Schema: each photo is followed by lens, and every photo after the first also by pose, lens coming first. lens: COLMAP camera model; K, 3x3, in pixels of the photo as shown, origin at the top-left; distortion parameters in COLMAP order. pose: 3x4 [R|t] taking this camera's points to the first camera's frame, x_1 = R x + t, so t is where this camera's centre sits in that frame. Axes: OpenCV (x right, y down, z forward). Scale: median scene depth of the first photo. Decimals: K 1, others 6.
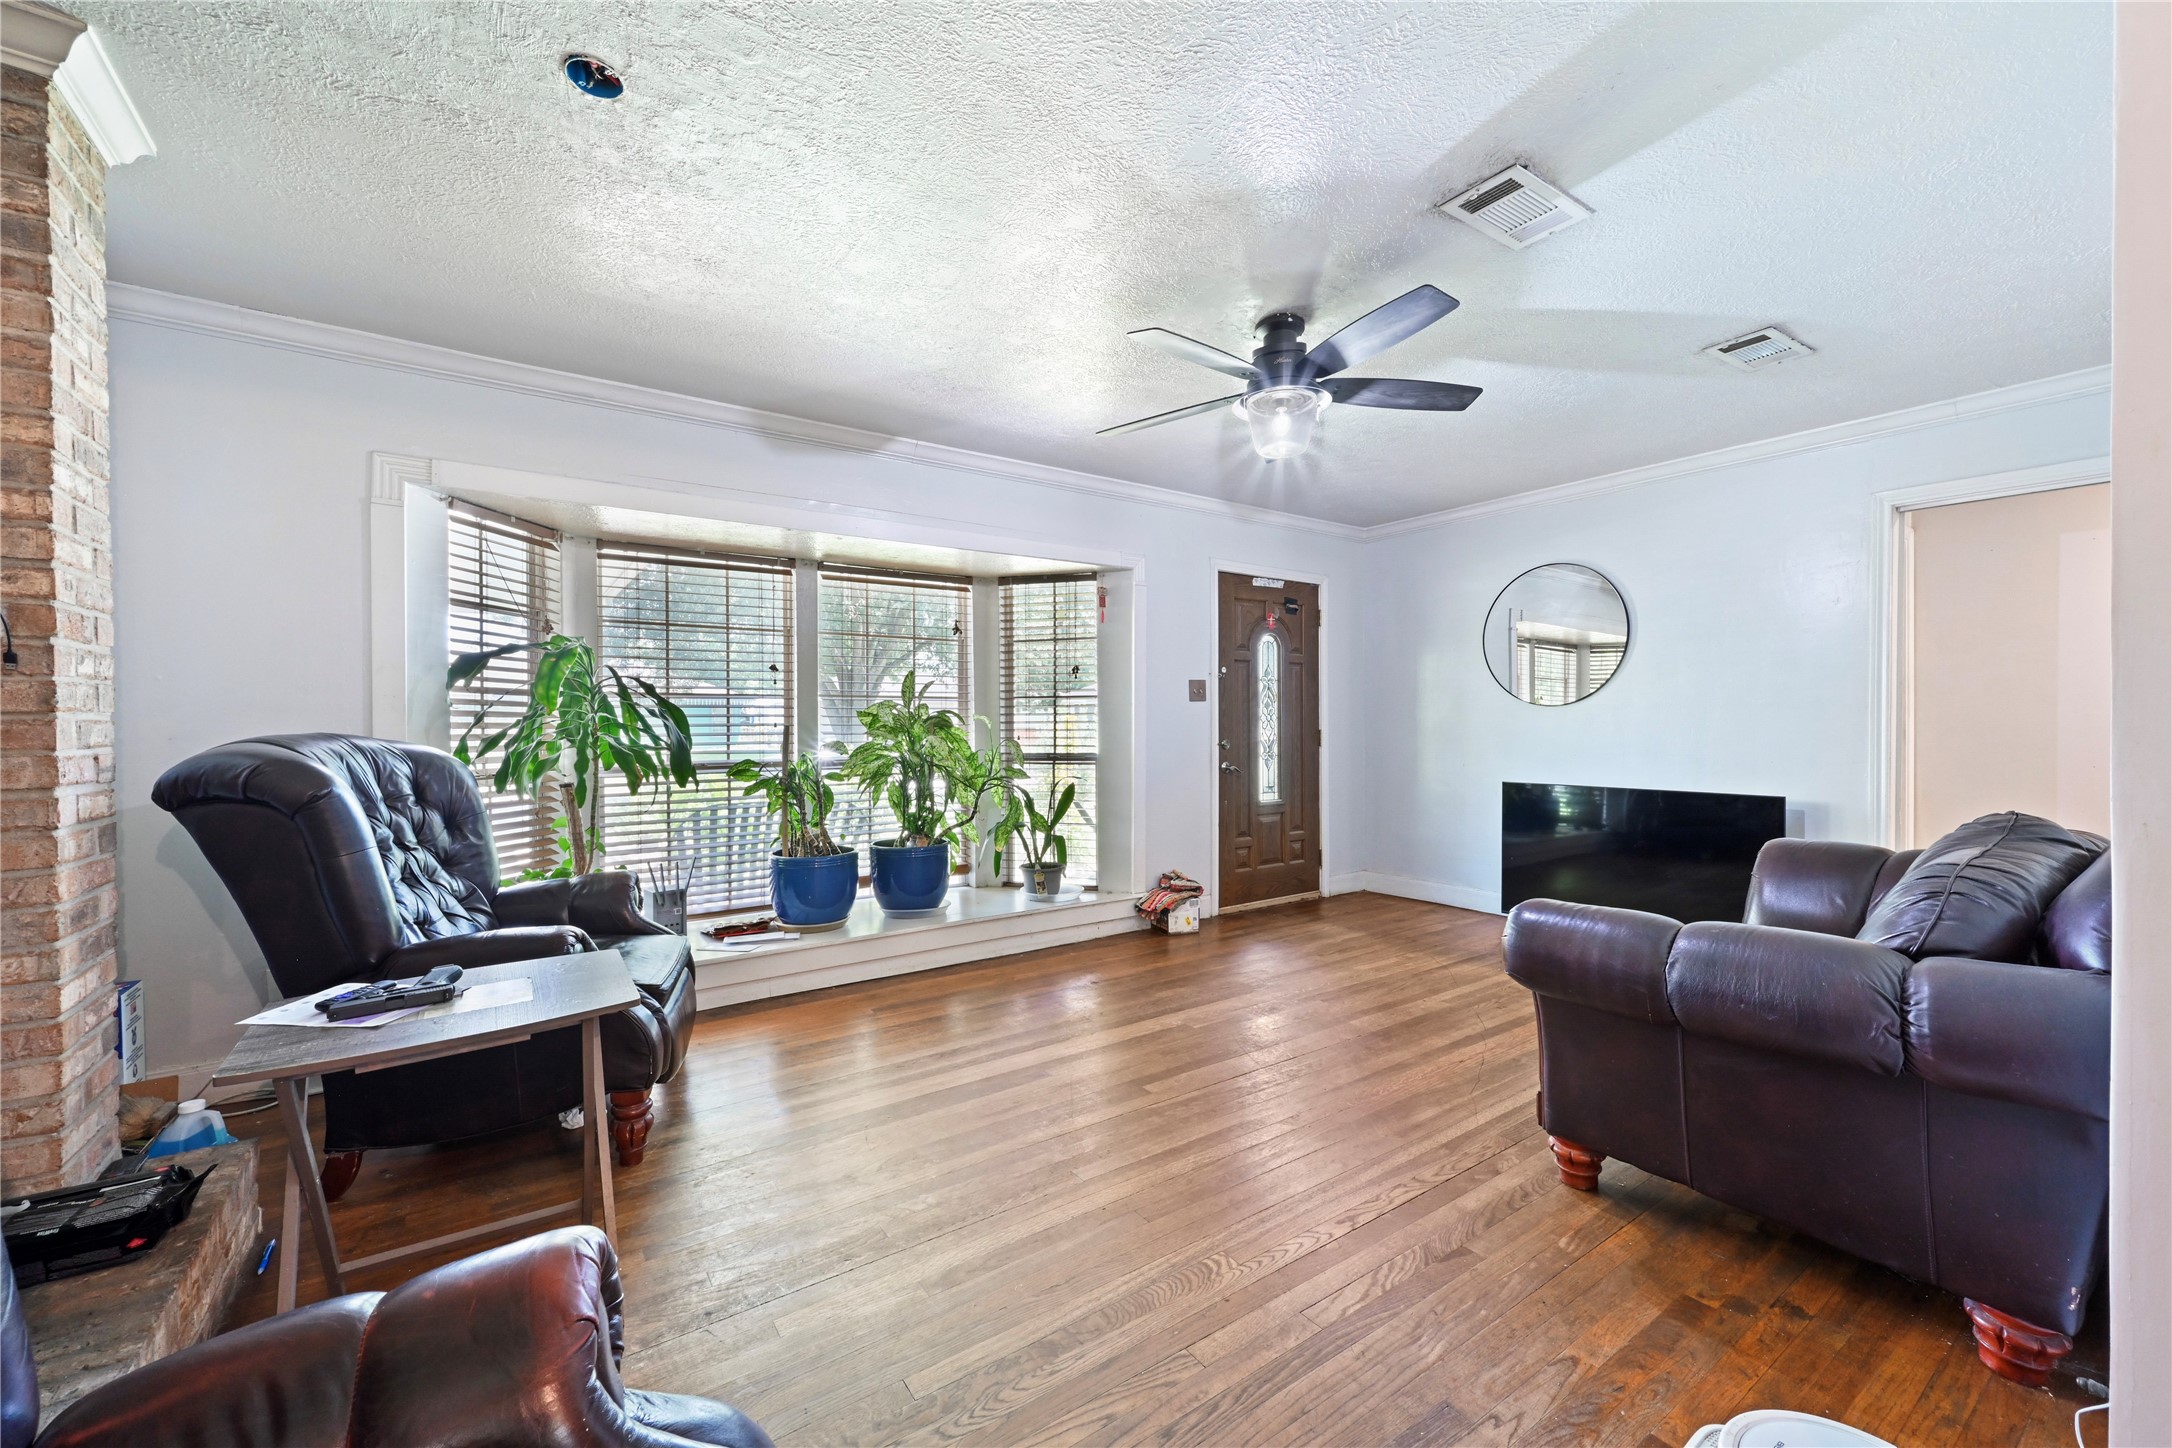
lens RADIAL K [[860.2, 0, 1090.8], [0, 860.2, 727.7], [0, 0, 1]] dist [-0.001049, 0.000463]
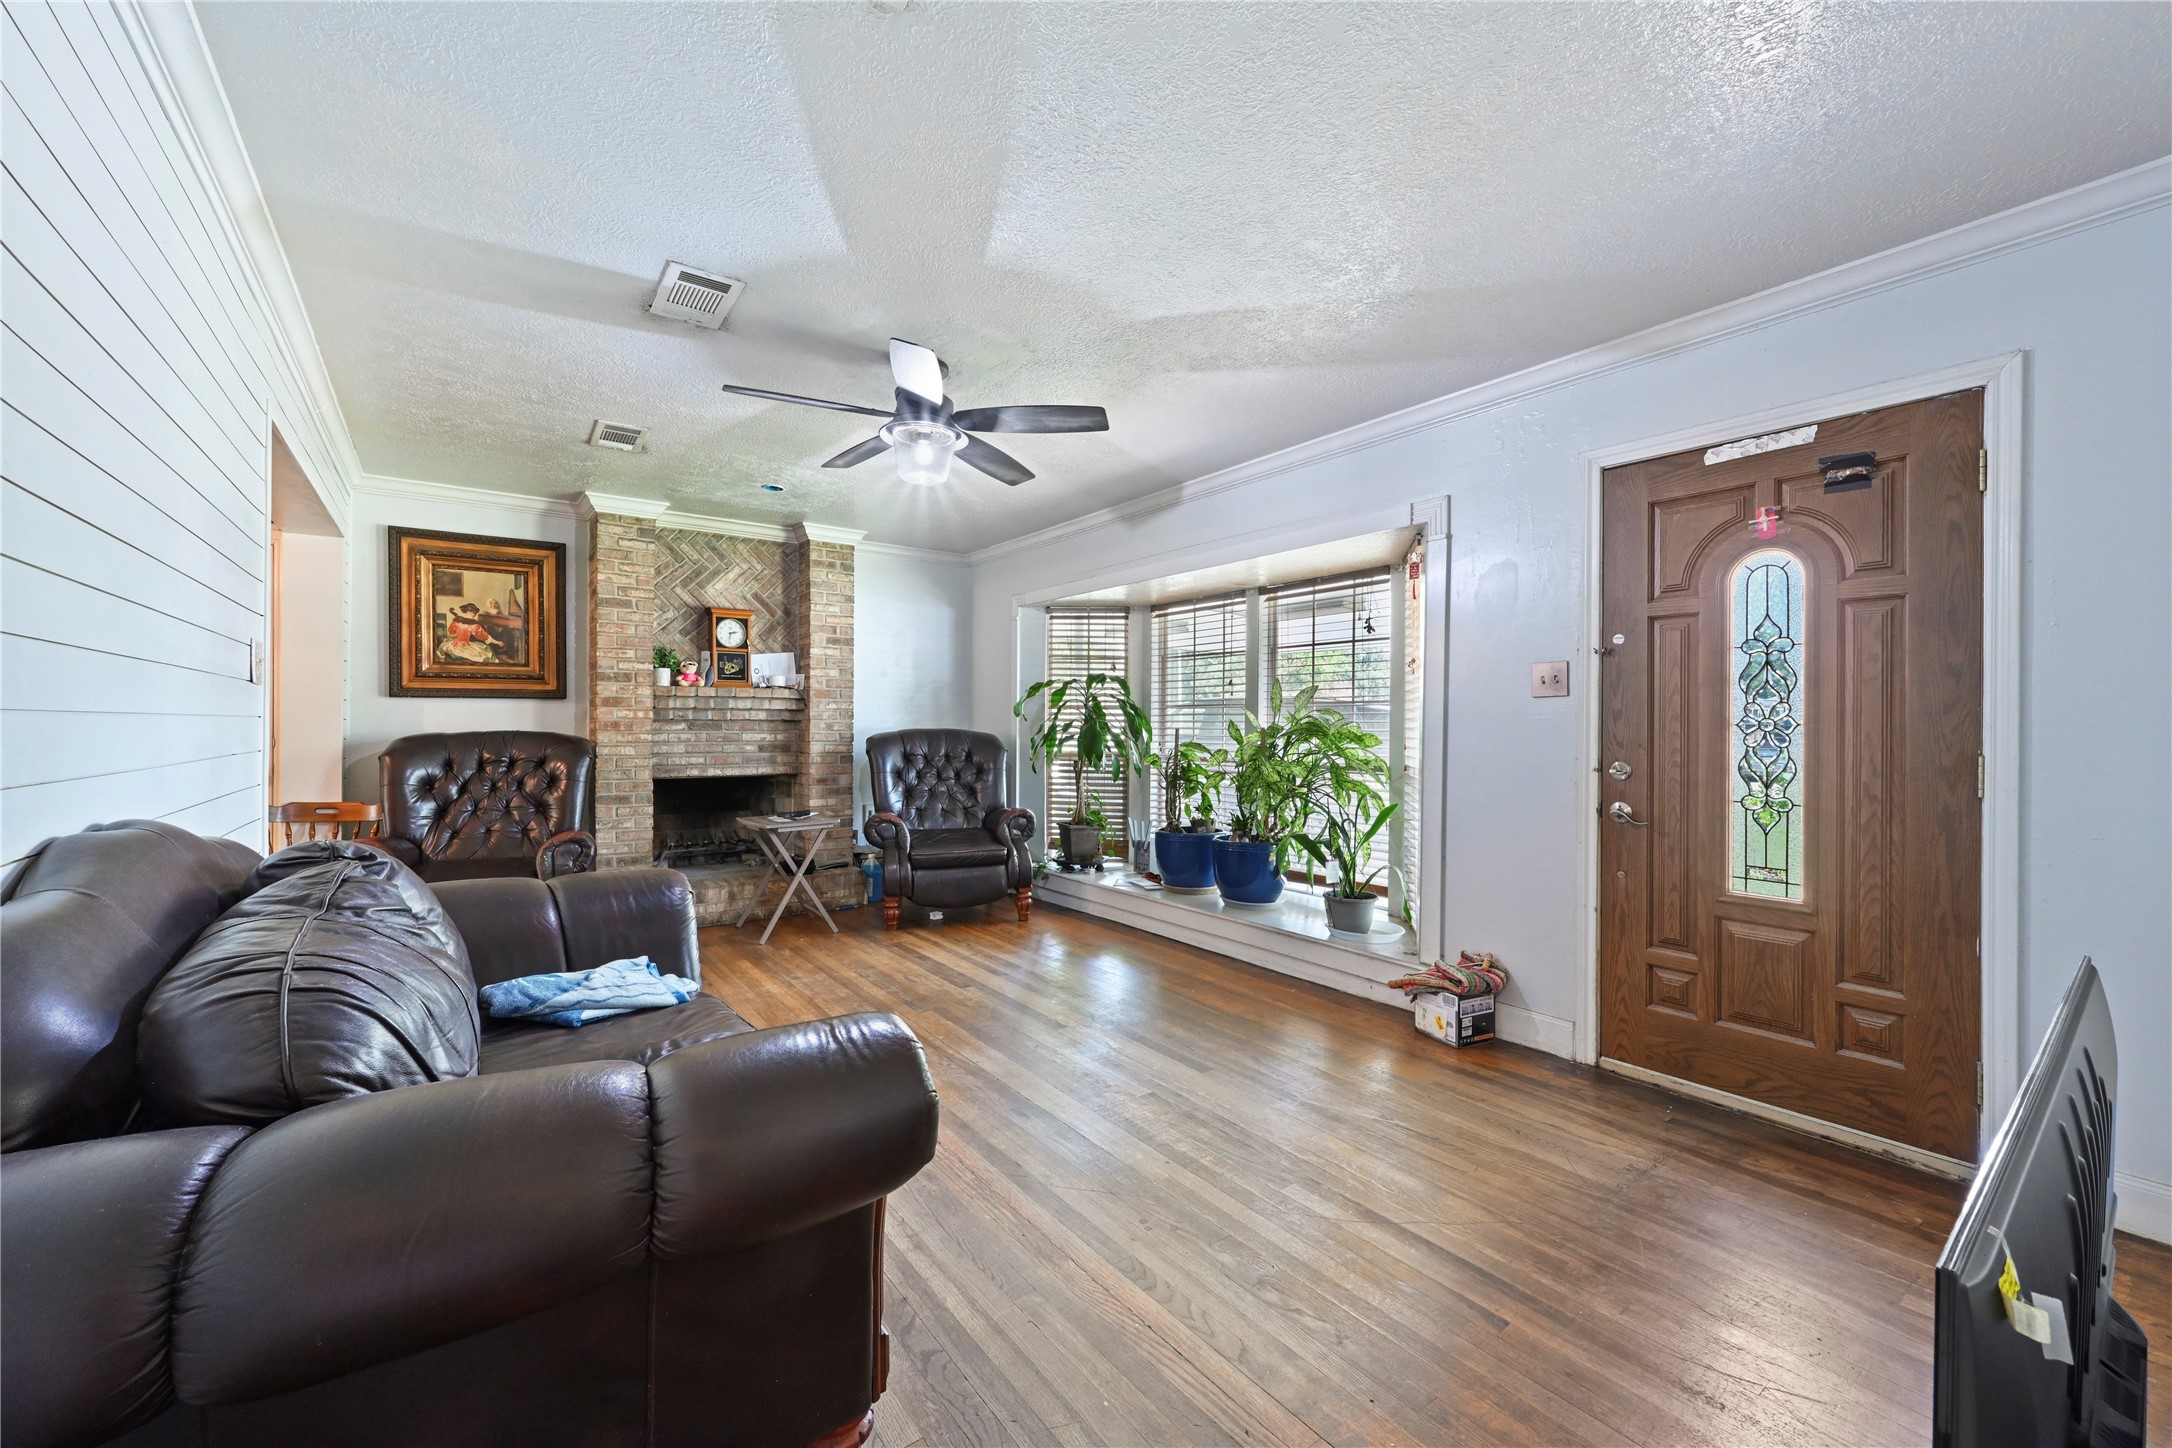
lens RADIAL K [[860.2, 0, 1090.8], [0, 860.2, 727.7], [0, 0, 1]] dist [-0.001049, 0.000463]
pose [[0.016290, 0.005173, -0.999854, 0.919918], [-0.015115, 0.999874, 0.004927, -0.008343], [0.999753, 0.015032, 0.016366, 0.831305]]
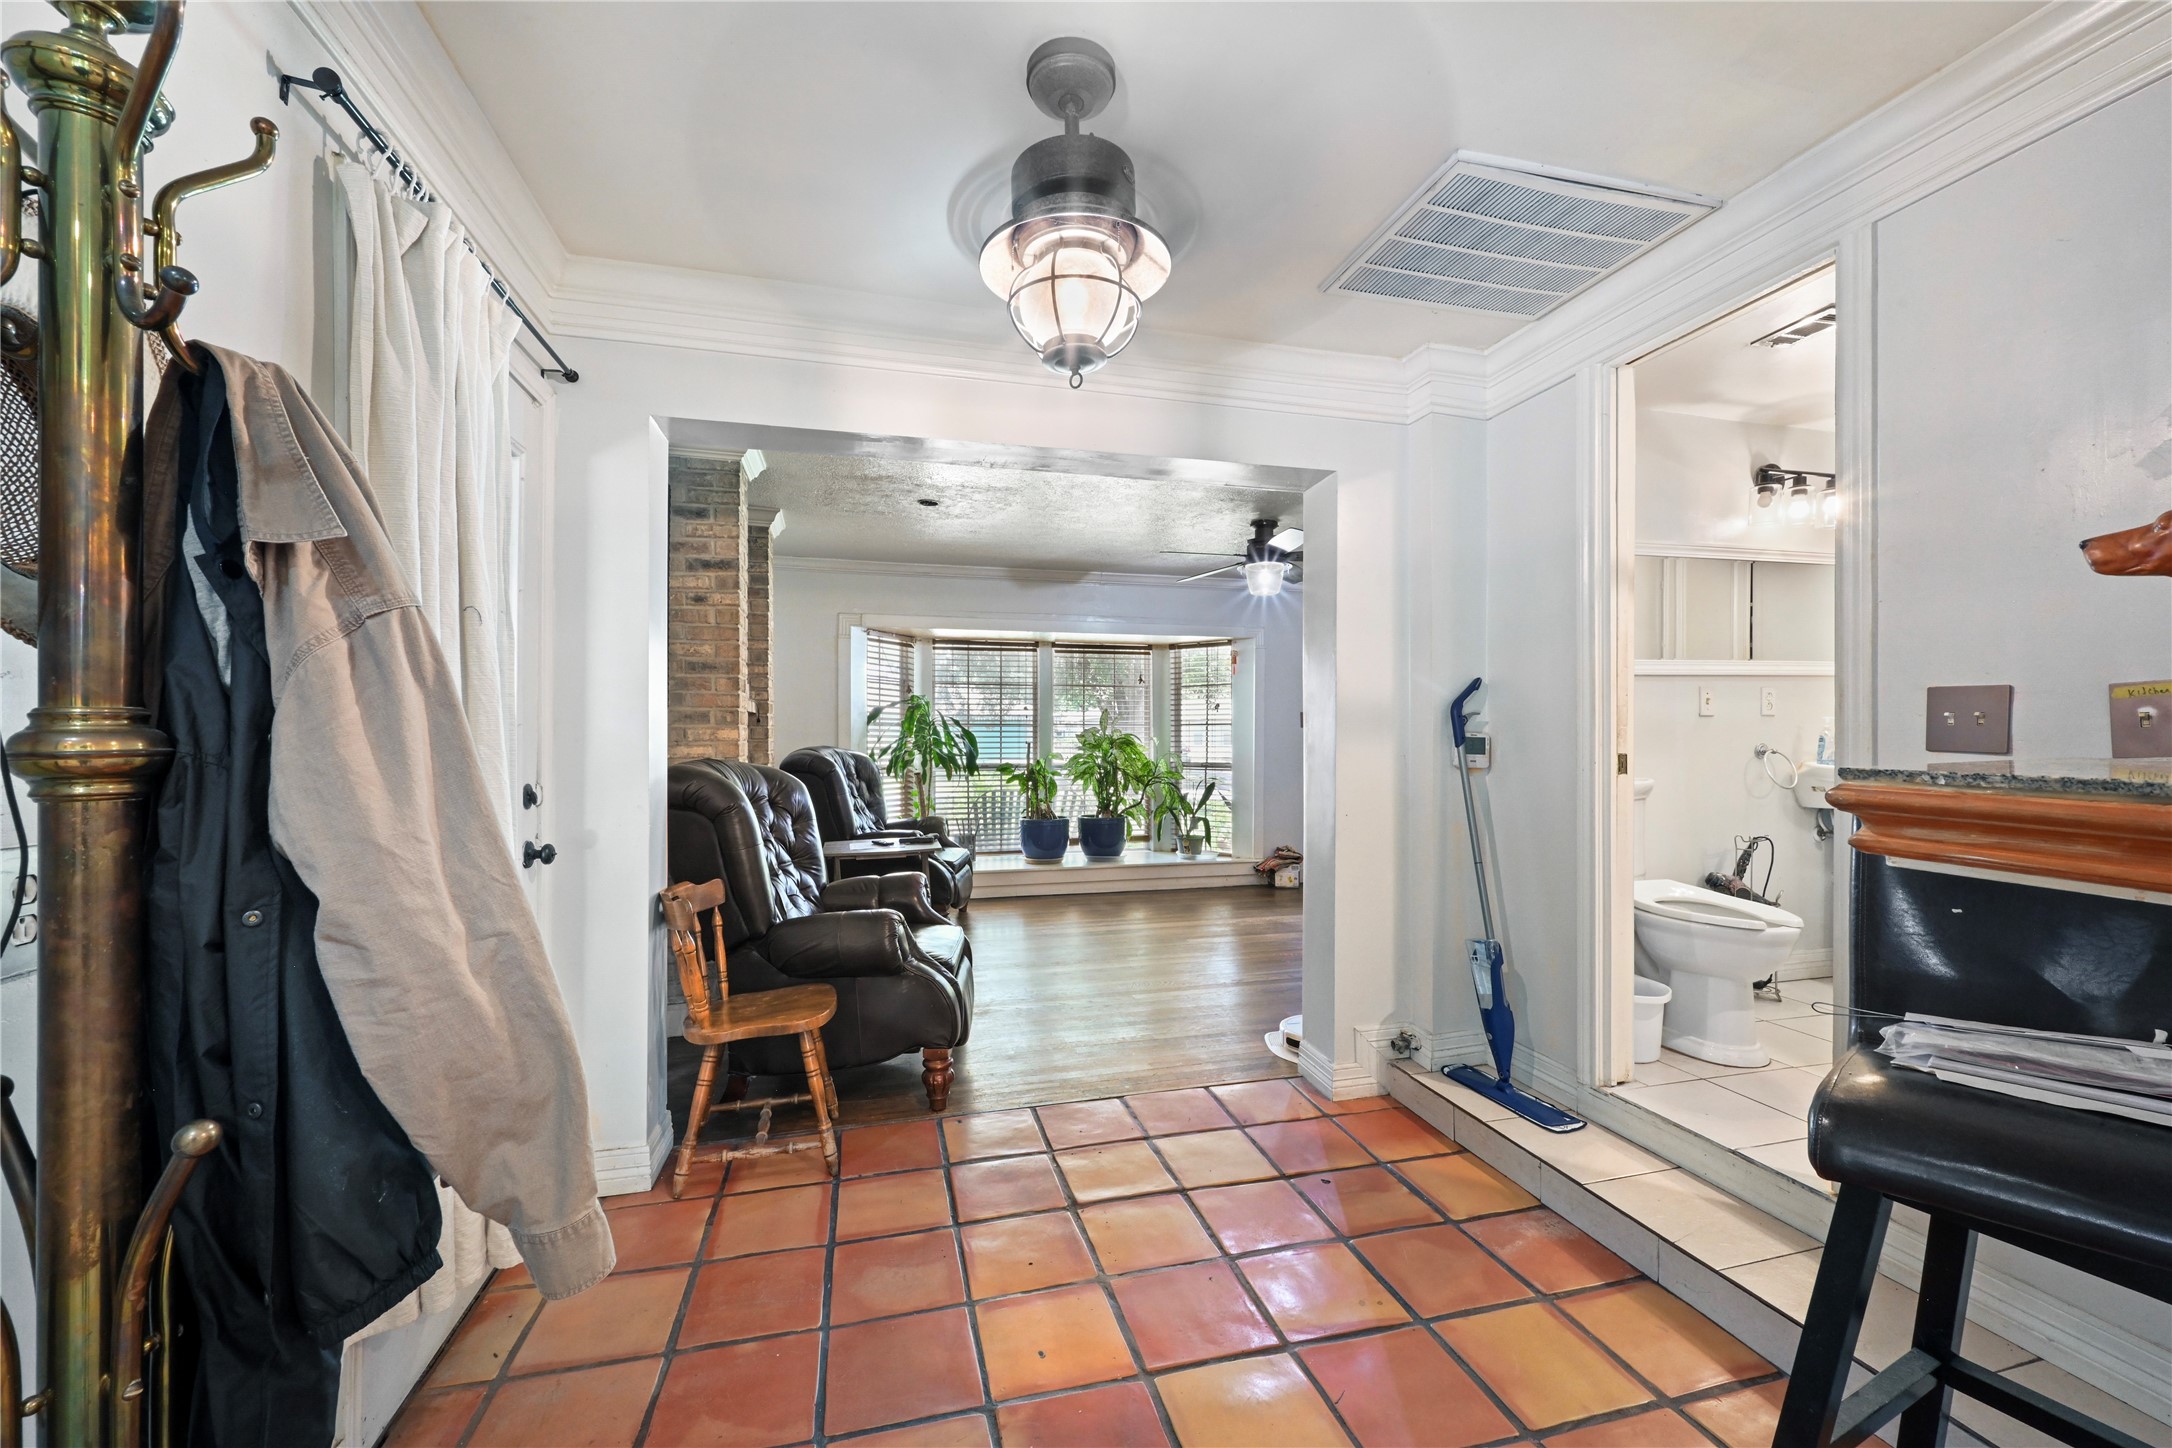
lens RADIAL K [[862.6, 0, 1090.9], [0, 862.6, 734.0], [0, 0, 1]] dist [-0.000889, -0.000046]
pose [[0.939191, 0.002008, -0.343388, 0.346664], [-0.005809, 0.999933, -0.010041, -0.004227], [0.343345, 0.011426, 0.939140, -0.564628]]
